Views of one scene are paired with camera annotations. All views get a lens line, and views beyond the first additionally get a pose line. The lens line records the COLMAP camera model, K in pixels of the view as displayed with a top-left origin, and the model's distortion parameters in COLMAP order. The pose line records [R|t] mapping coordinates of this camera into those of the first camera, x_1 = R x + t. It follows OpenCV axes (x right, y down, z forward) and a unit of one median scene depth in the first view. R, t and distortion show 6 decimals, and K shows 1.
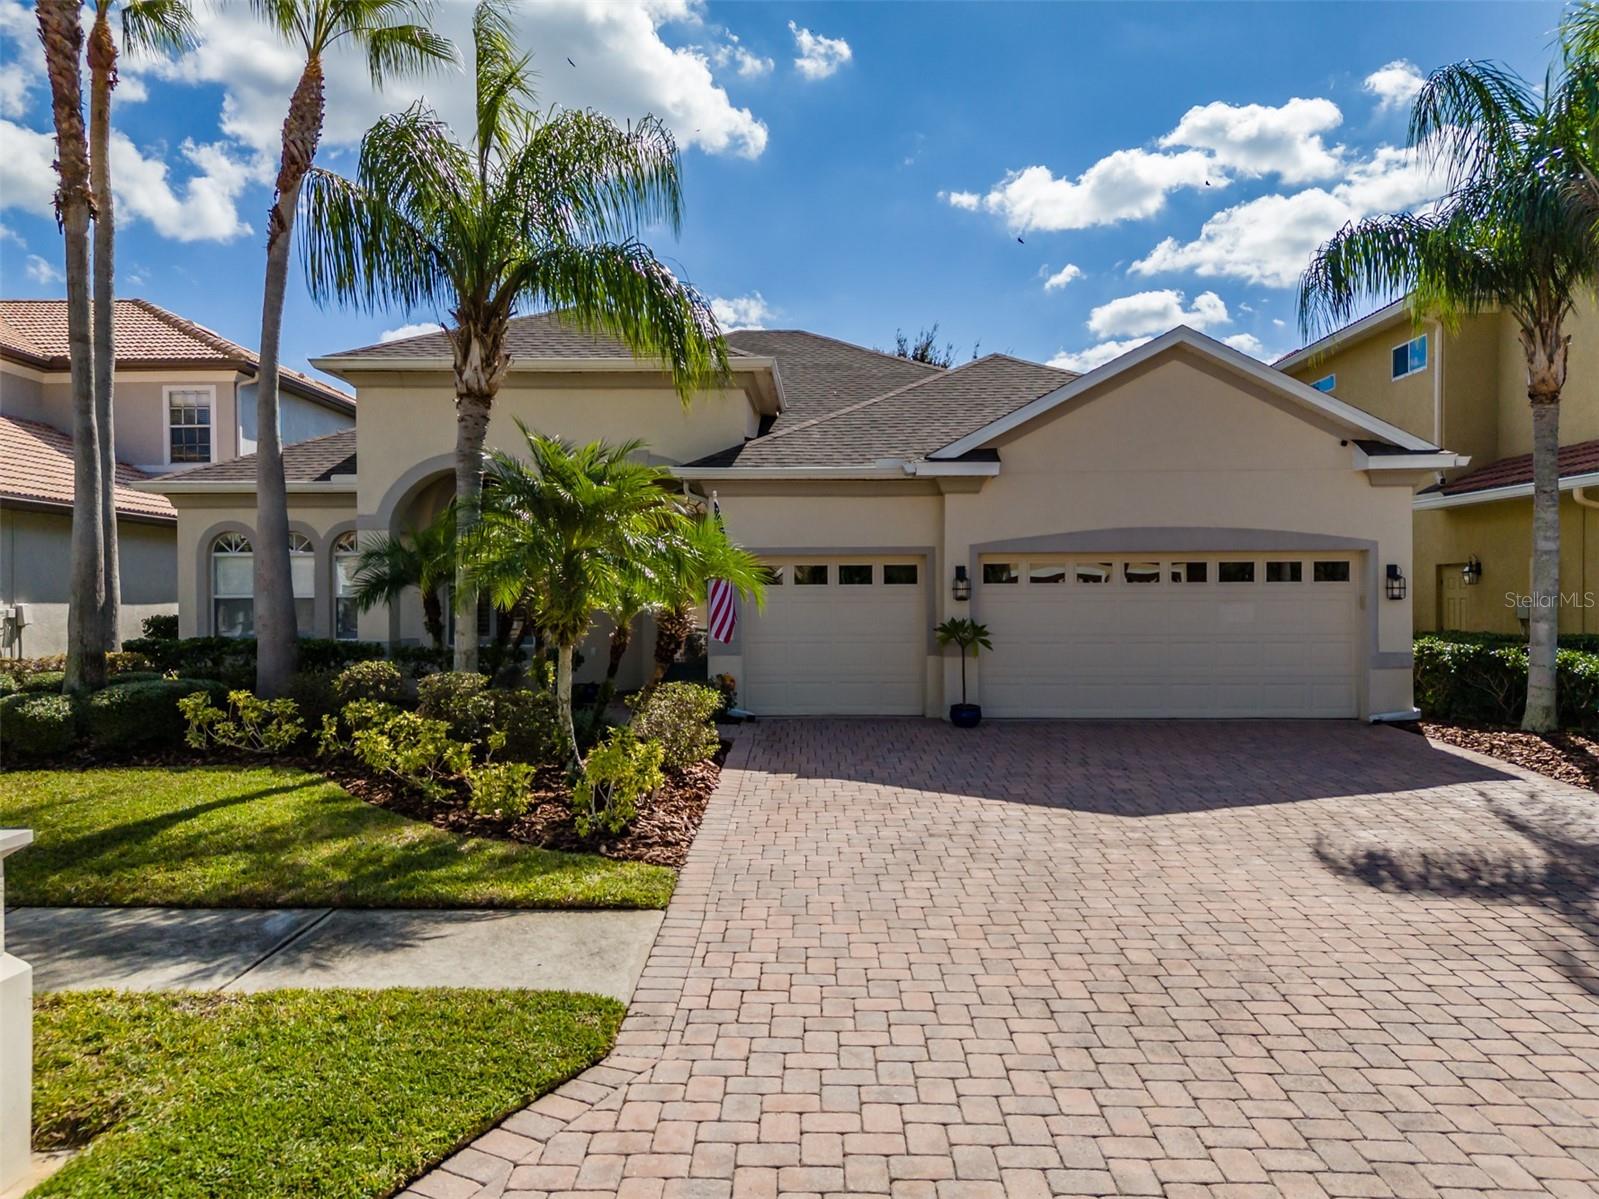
lens RADIAL K [[1173.6, 0, 799.4], [0, 1173.6, 603.0], [0, 0, 1]] dist [0.063583, -0.051760]
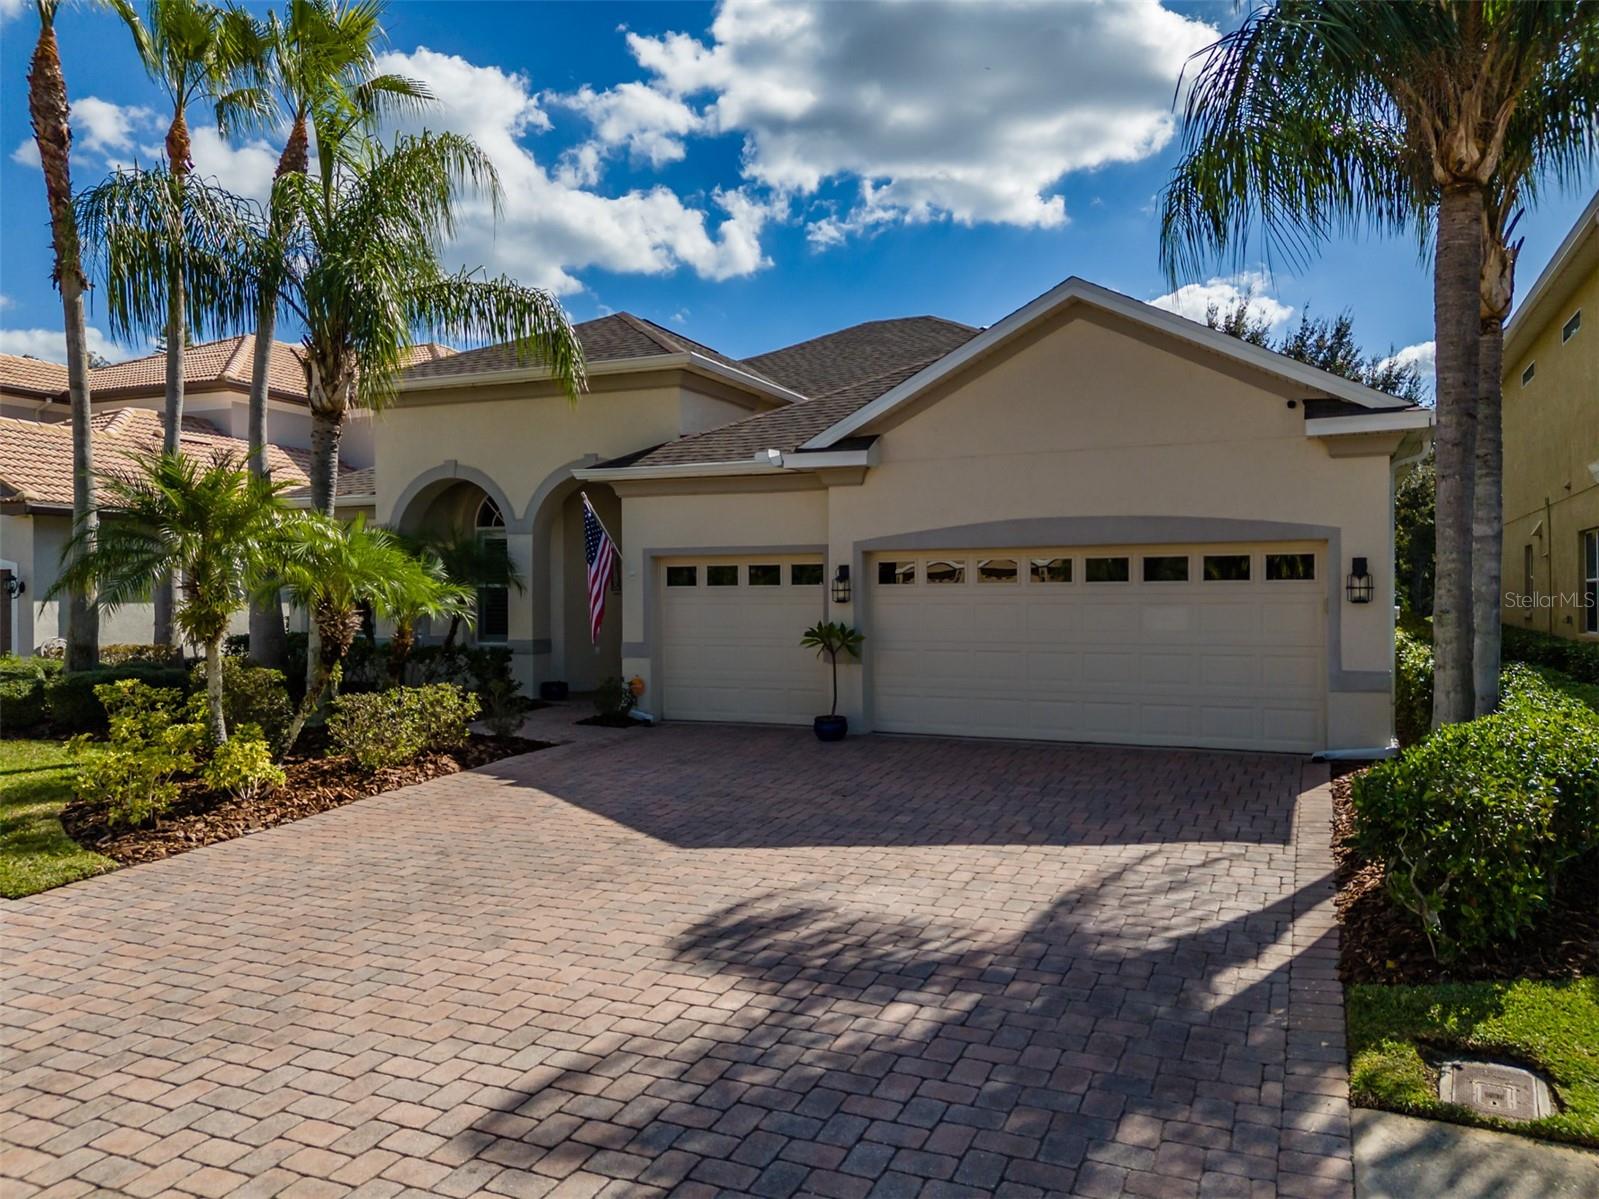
lens RADIAL K [[1173.6, 0, 793.9], [0, 1173.6, 596.7], [0, 0, 1]] dist [0.063583, -0.051760]
pose [[0.918275, 0.000497, -0.395943, 0.484959], [-0.002045, 0.999992, -0.003487, -0.003602], [0.395938, 0.004012, 0.918268, 0.151708]]
